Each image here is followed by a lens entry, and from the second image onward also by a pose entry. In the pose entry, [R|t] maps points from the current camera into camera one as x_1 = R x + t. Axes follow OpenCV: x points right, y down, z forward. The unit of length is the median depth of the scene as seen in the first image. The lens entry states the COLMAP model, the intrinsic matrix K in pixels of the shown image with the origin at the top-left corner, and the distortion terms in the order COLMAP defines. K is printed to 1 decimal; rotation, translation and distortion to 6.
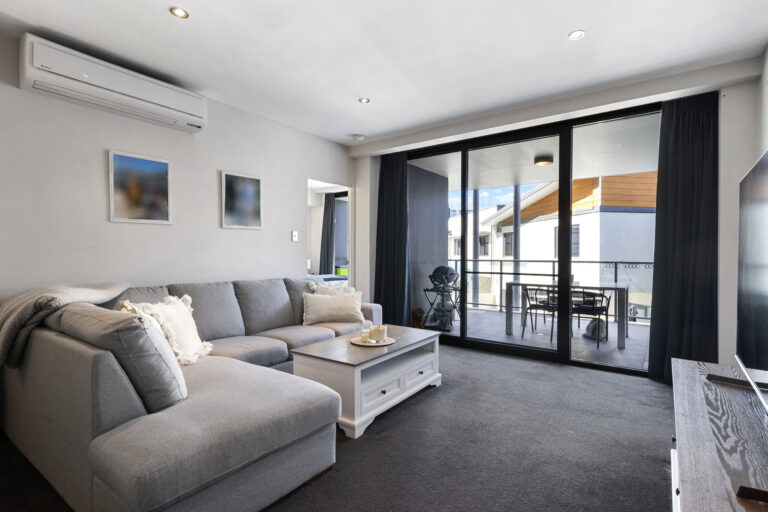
lens RADIAL K [[380.8, 0, 384.0], [0, 380.8, 256.0], [0, 0, 1]] dist [0.038392, 0.000264]
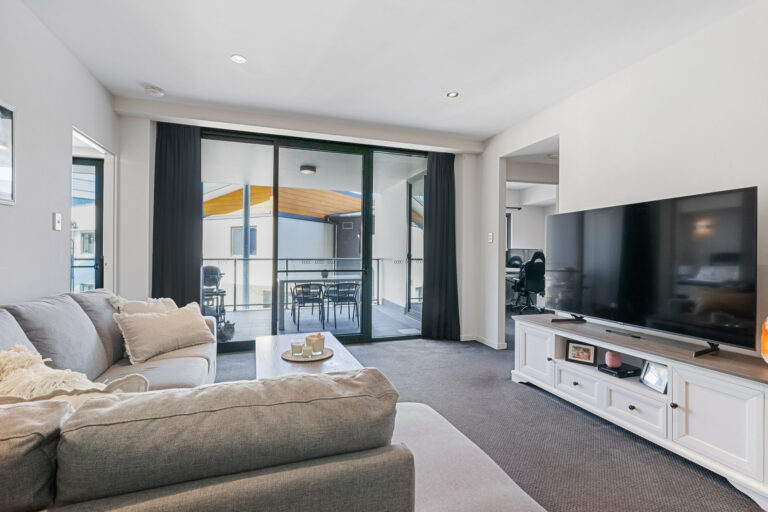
lens RADIAL K [[358.5, 0, 384.0], [0, 358.5, 256.0], [0, 0, 1]] dist [-0.000155, 0.000019]
pose [[0.579082, -0.004428, 0.815257, -0.341870], [-0.000057, 0.999985, 0.005472, -0.001667], [-0.815269, -0.003216, 0.579073, 0.232894]]
